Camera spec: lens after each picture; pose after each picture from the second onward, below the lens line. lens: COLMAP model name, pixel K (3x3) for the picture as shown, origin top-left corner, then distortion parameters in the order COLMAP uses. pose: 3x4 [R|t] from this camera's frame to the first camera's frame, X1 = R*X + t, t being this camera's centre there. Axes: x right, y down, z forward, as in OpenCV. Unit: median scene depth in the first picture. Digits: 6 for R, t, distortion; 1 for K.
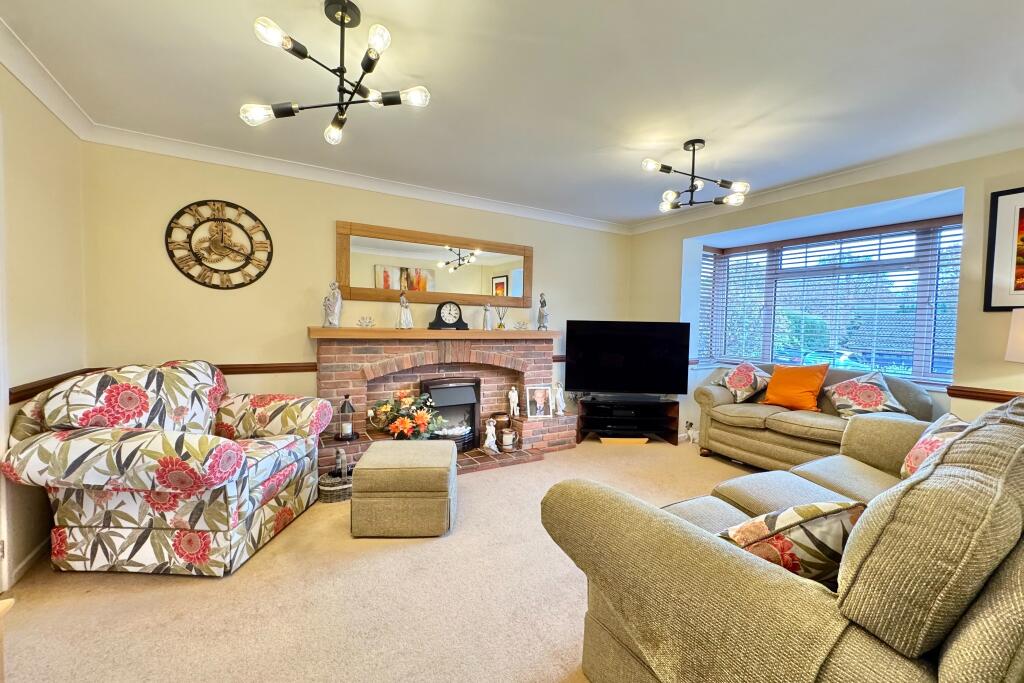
lens RADIAL K [[408.7, 0, 512.0], [0, 408.7, 341.5], [0, 0, 1]] dist [-0.003678, -0.000269]
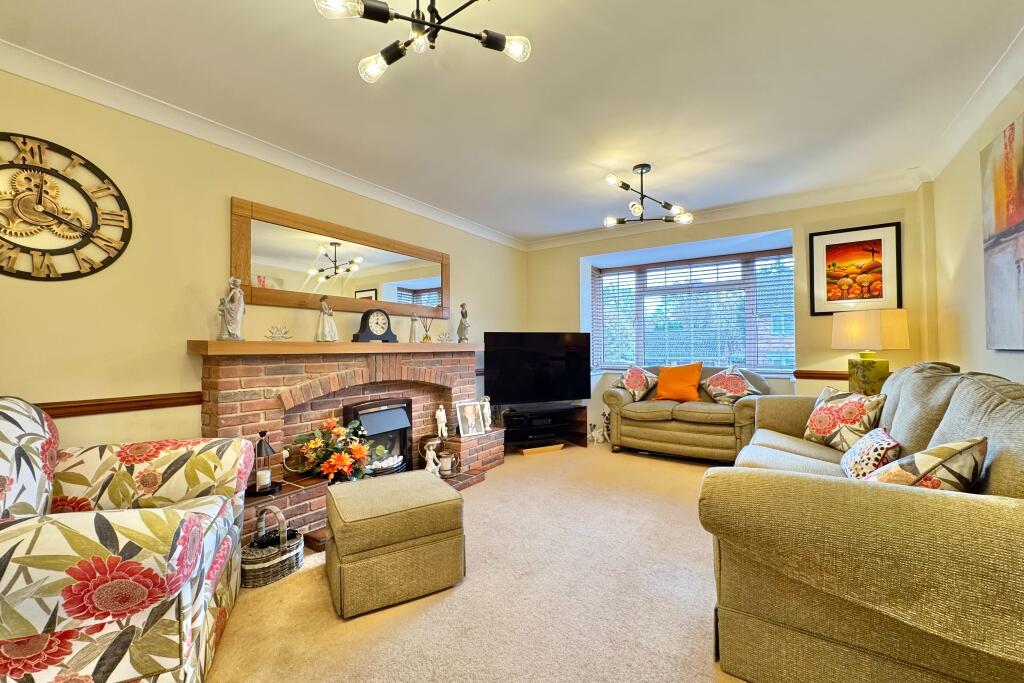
lens RADIAL K [[408.7, 0, 512.0], [0, 408.7, 341.5], [0, 0, 1]] dist [-0.003678, -0.000269]
pose [[0.901602, -0.022937, 0.431957, -0.305223], [0.047387, 0.997820, -0.045924, 0.023993], [-0.429962, 0.061875, 0.900724, 0.135552]]
